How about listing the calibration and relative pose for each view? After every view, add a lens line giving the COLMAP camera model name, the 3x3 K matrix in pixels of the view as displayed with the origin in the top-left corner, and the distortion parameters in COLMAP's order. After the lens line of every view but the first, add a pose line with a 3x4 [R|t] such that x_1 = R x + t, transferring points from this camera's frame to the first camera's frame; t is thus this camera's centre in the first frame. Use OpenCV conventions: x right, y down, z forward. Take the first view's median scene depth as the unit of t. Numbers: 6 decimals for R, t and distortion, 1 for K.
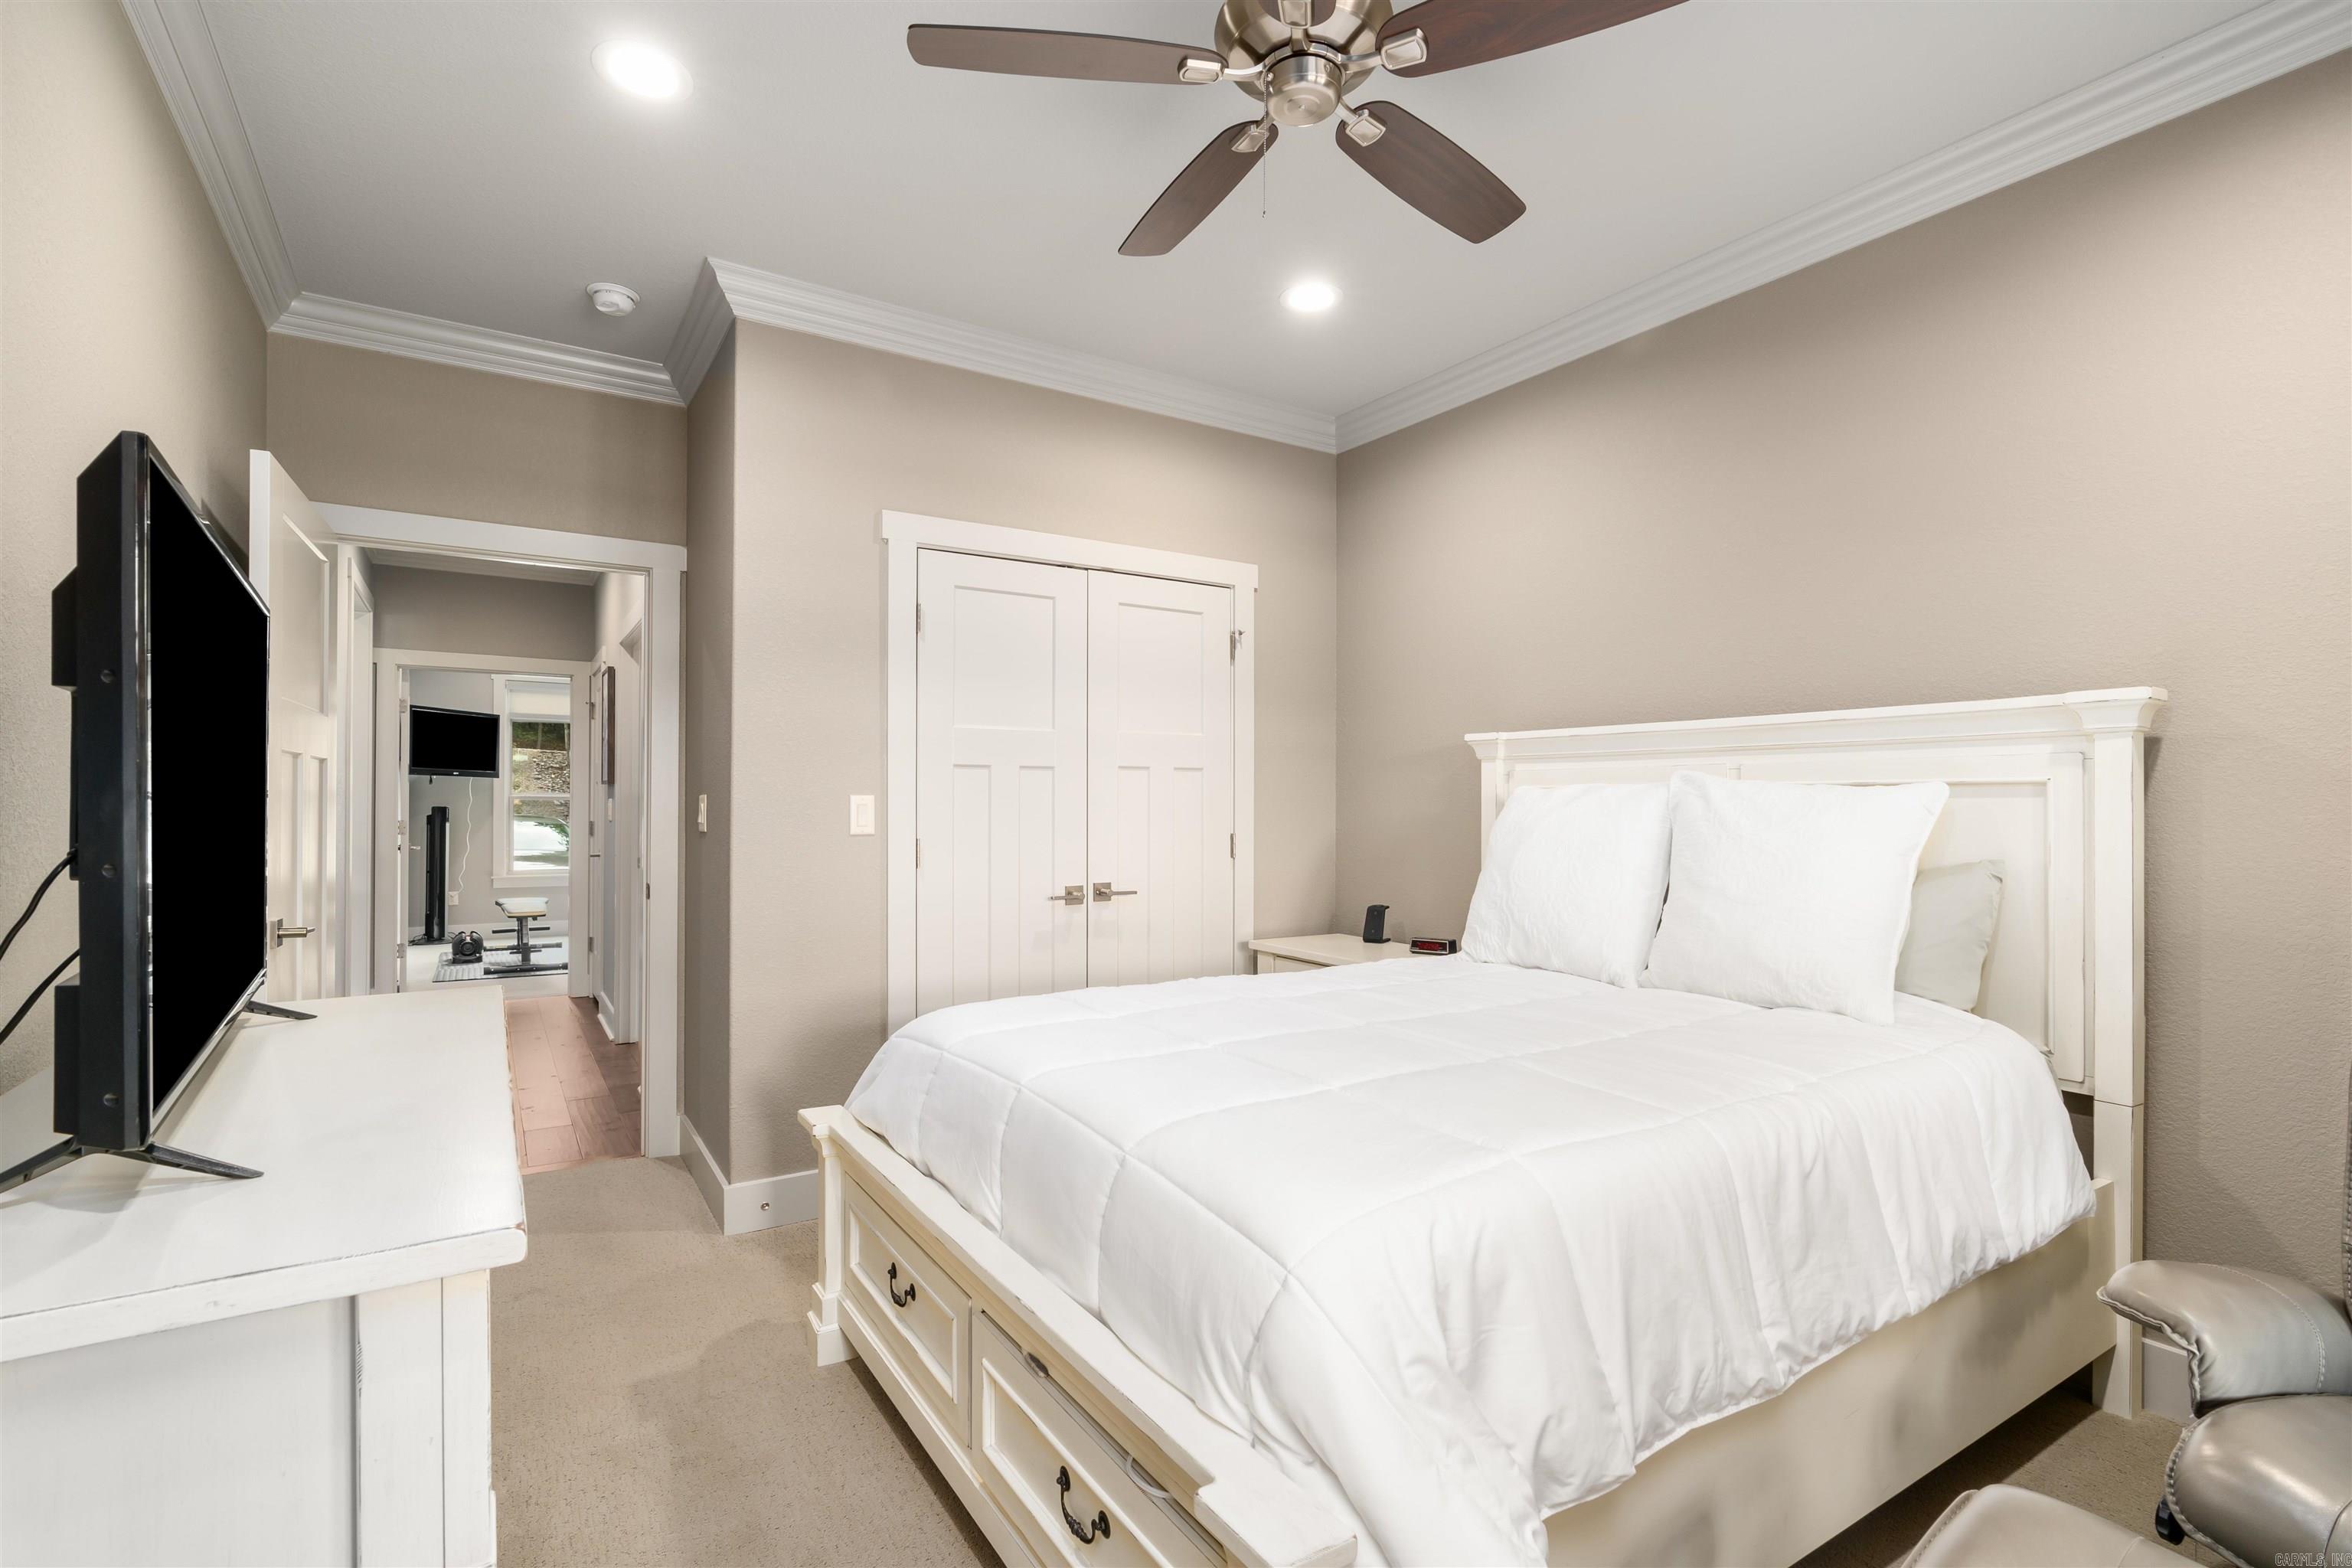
lens RADIAL K [[1077.6, 0, 1158.0], [0, 1077.6, 803.6], [0, 0, 1]] dist [-0.000486, 0.000200]
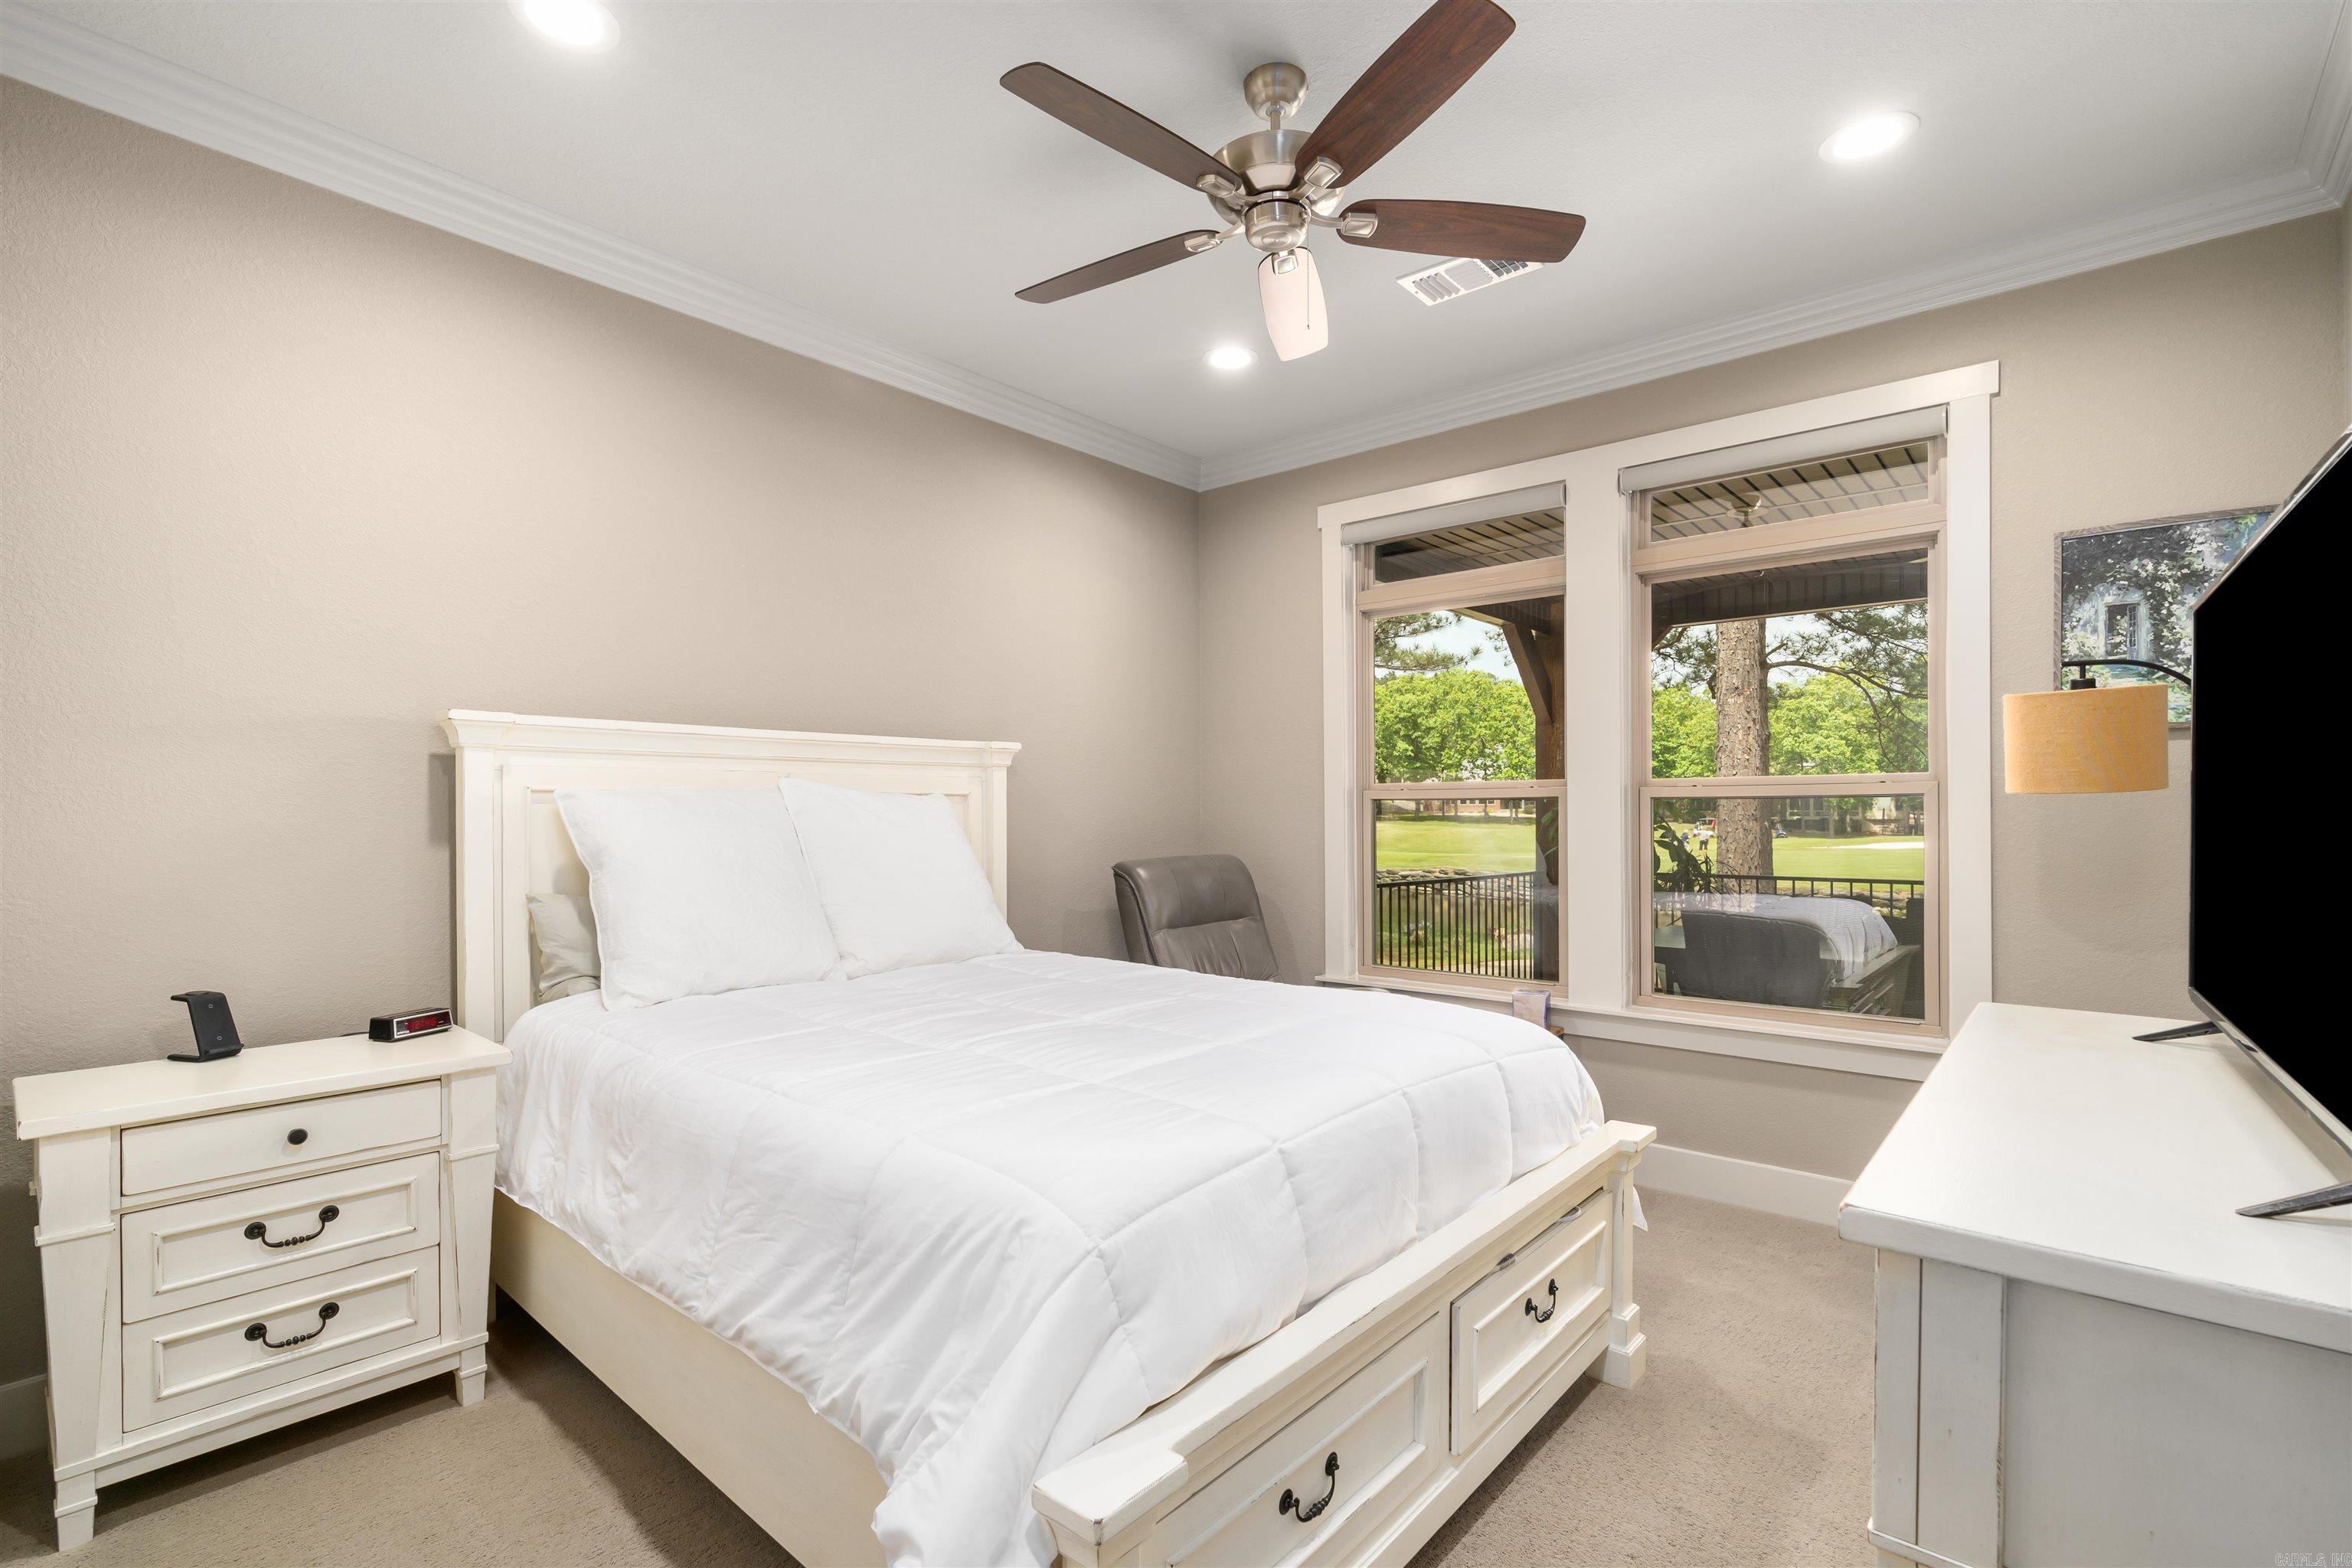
lens RADIAL K [[1077.6, 0, 1158.0], [0, 1077.6, 803.6], [0, 0, 1]] dist [-0.000486, 0.000200]
pose [[-0.298242, -0.001054, 0.954490, -1.262950], [-0.001765, 0.999998, 0.000553, -0.009652], [-0.954489, -0.001520, -0.298243, 1.866411]]
